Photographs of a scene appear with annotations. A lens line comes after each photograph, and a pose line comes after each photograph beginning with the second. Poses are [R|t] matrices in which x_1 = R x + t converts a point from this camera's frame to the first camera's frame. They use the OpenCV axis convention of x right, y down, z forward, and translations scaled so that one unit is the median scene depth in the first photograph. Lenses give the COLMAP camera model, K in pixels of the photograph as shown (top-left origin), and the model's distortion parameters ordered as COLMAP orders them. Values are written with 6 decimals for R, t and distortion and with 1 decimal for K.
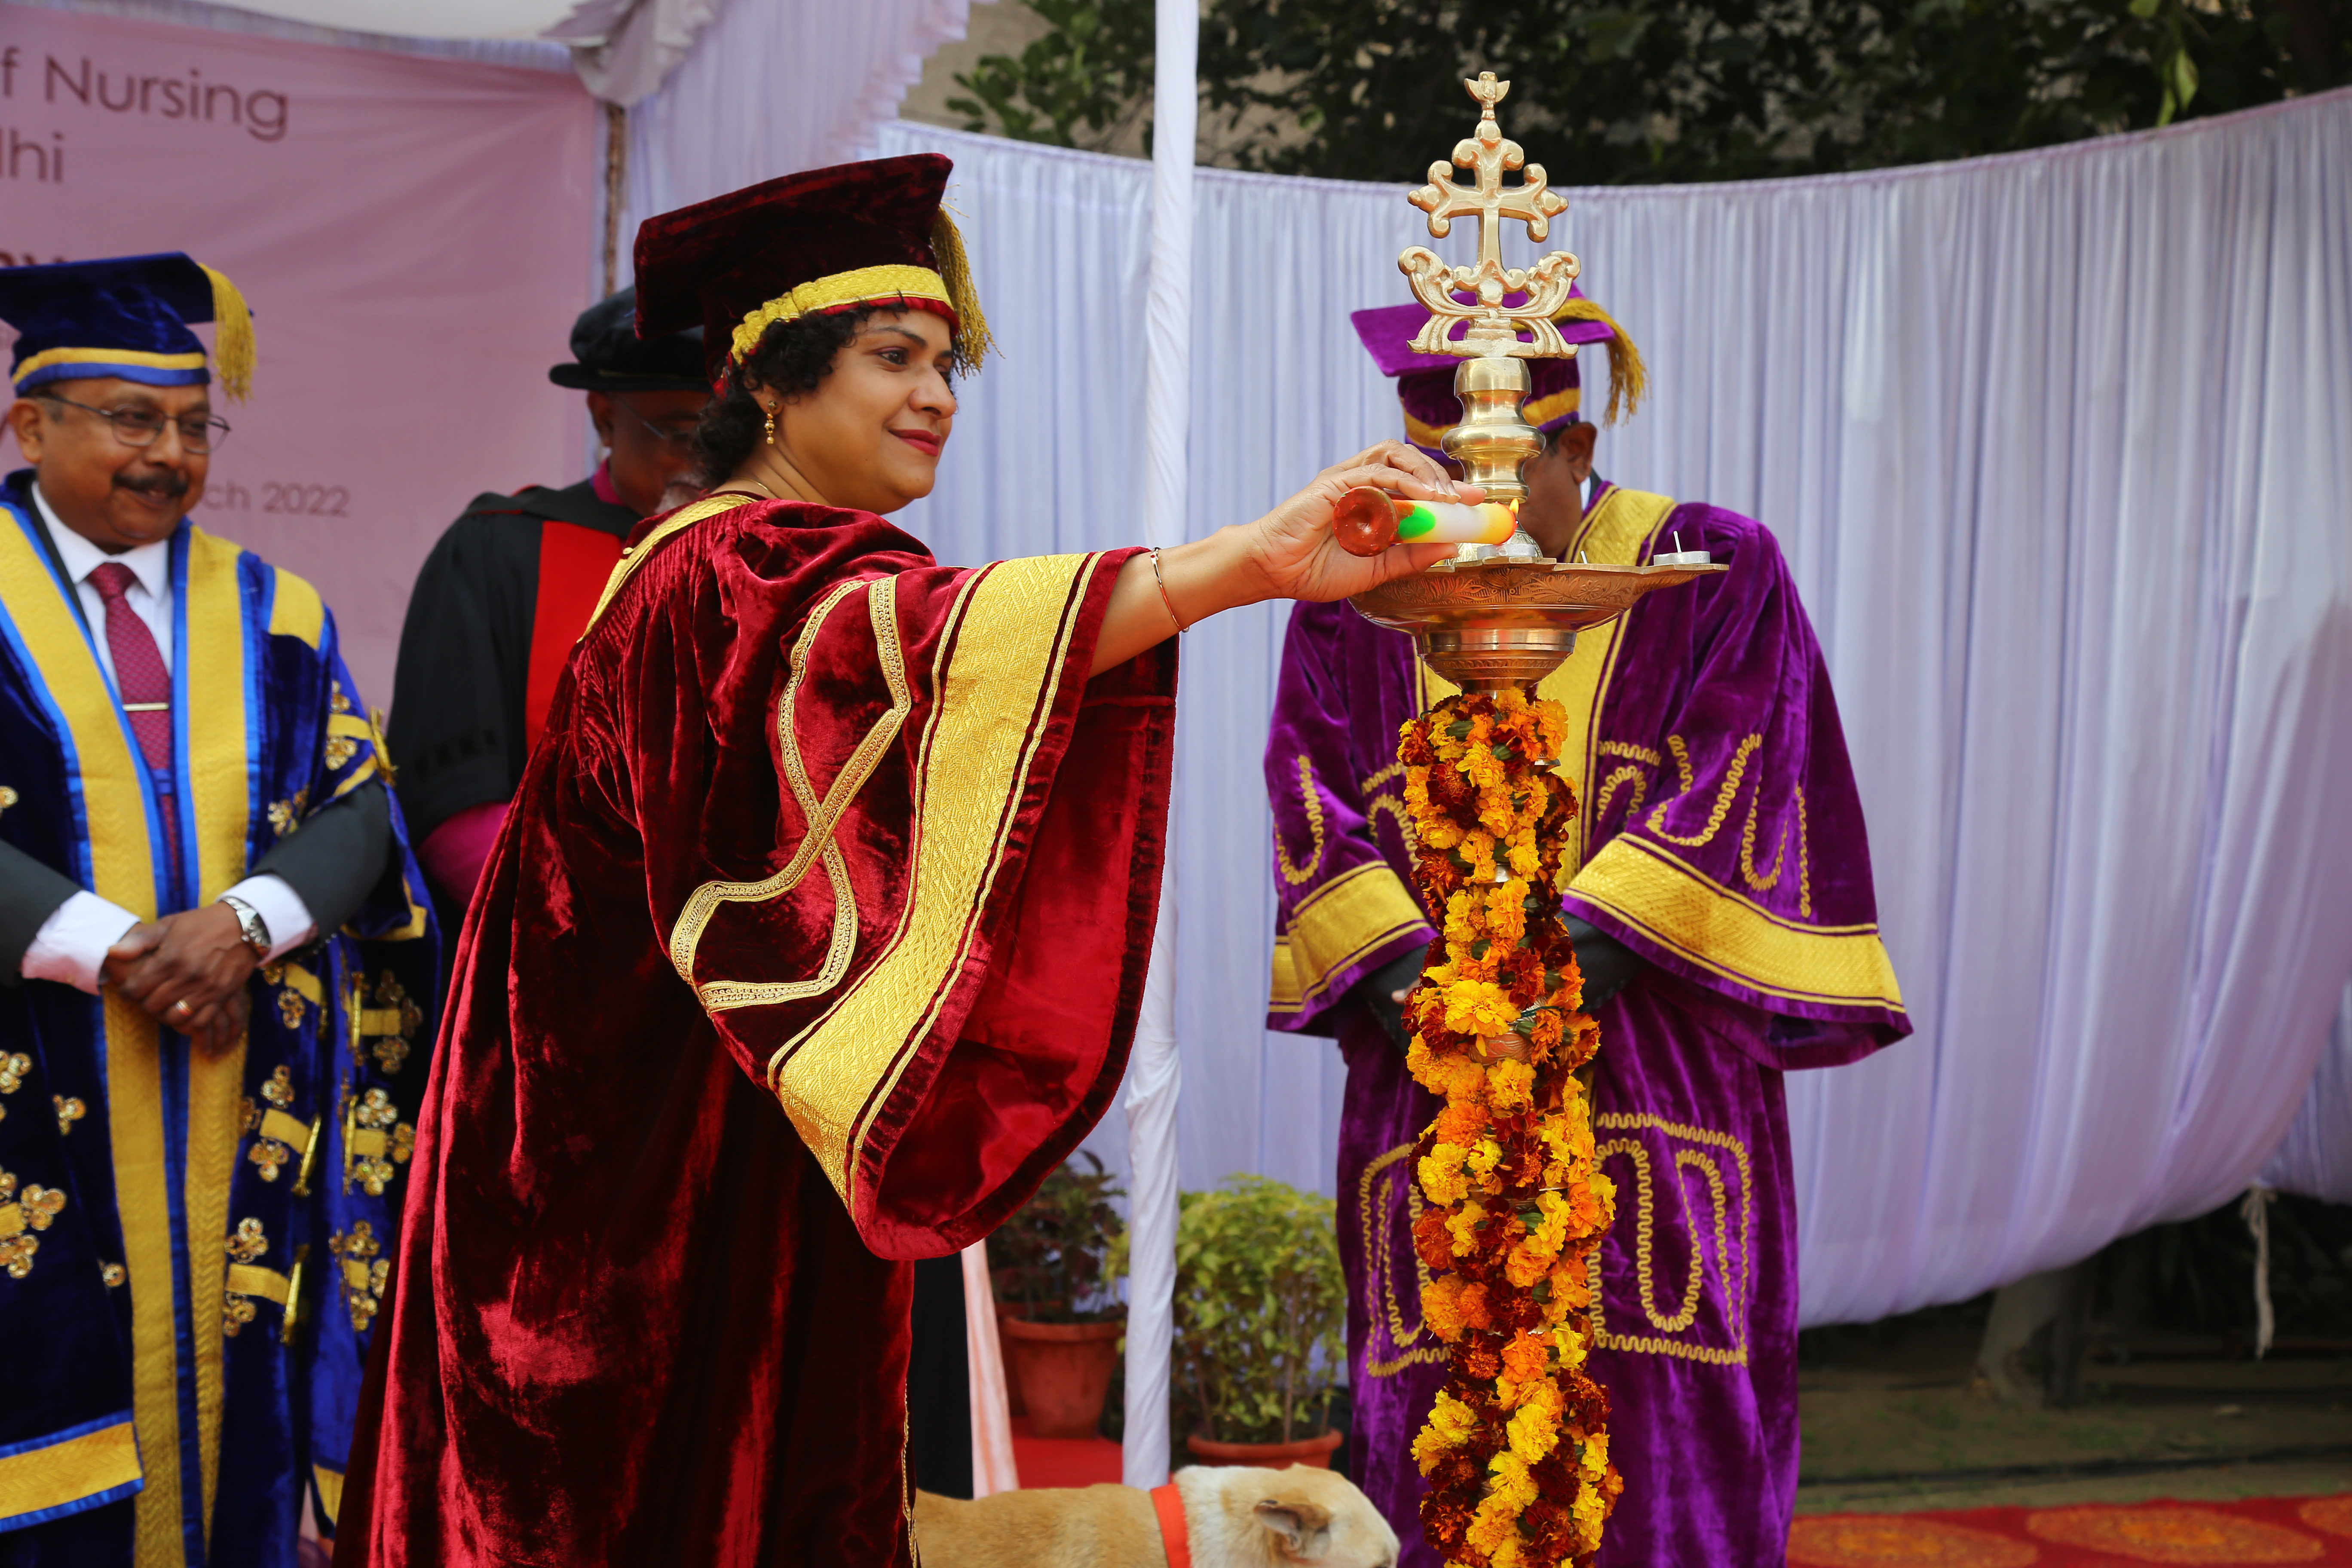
lens RADIAL K [[3296.8, 0, 1283.4], [0, 3296.8, 785.3], [0, 0, 1]] dist [0.155192, 0.000000]
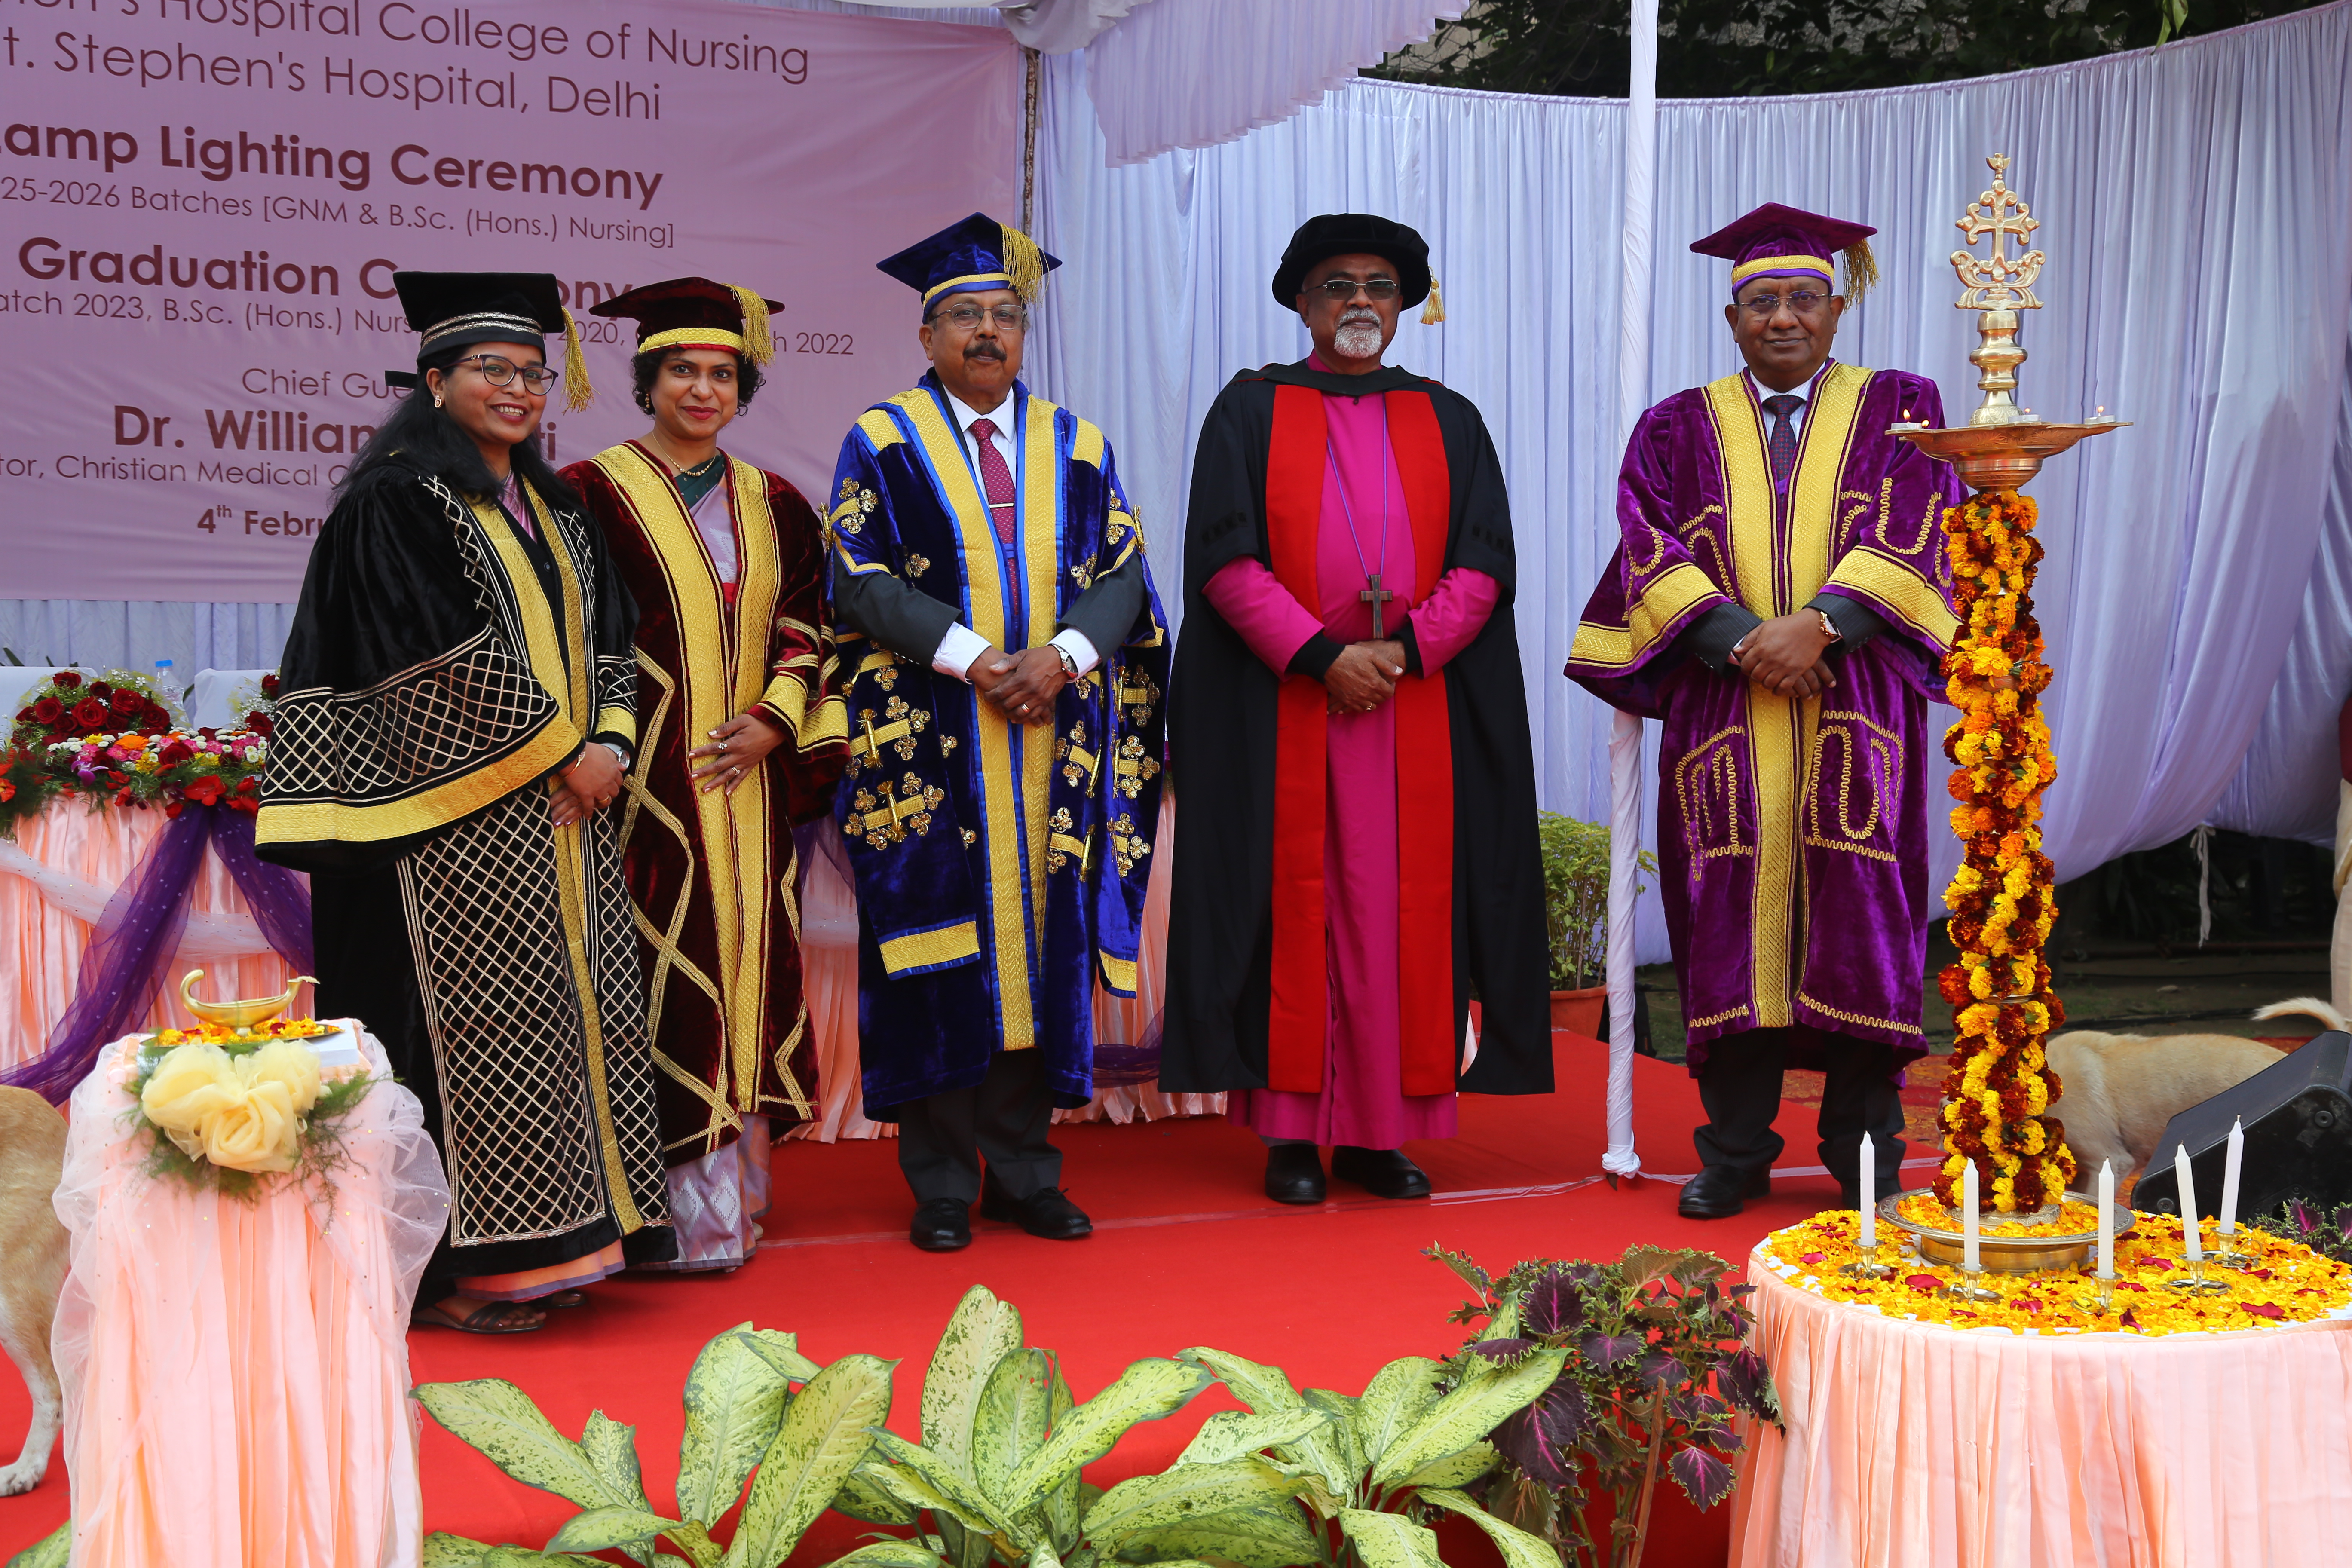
lens RADIAL K [[2760.5, 0, 1175.0], [0, 2760.5, 781.8], [0, 0, 1]] dist [0.061293, 0.000000]
pose [[0.999304, -0.004029, -0.037076, -0.203712], [0.007281, 0.996094, 0.087994, -0.004152], [0.036577, -0.088202, 0.995431, -0.350971]]
